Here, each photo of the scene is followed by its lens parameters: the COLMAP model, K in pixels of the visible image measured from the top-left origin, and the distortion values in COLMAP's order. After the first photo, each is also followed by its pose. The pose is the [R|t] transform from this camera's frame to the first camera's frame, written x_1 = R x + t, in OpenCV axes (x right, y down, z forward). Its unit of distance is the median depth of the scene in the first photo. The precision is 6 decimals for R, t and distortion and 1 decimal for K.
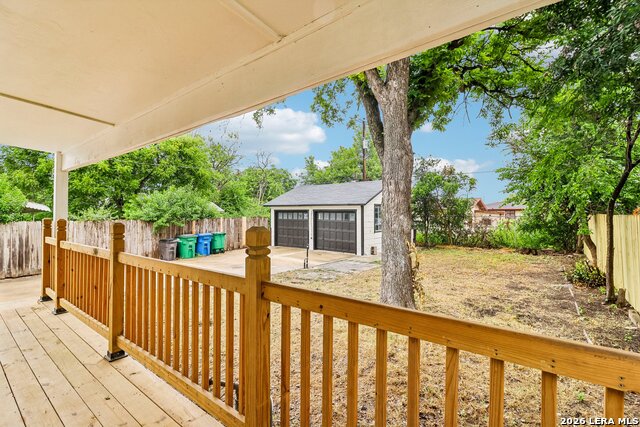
lens RADIAL K [[295.5, 0, 318.7], [0, 295.5, 211.0], [0, 0, 1]] dist [0.000281, -0.000234]
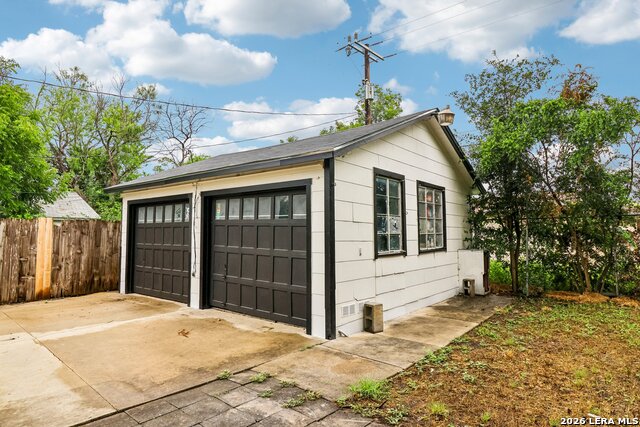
lens RADIAL K [[368.7, 0, 320.0], [0, 368.7, 213.5], [0, 0, 1]] dist [0.001257, 0.000149]
pose [[0.999872, -0.000995, -0.015946, 0.127578], [0.000114, 0.998477, -0.055177, 0.044512], [0.015976, 0.055169, 0.998349, 0.566033]]
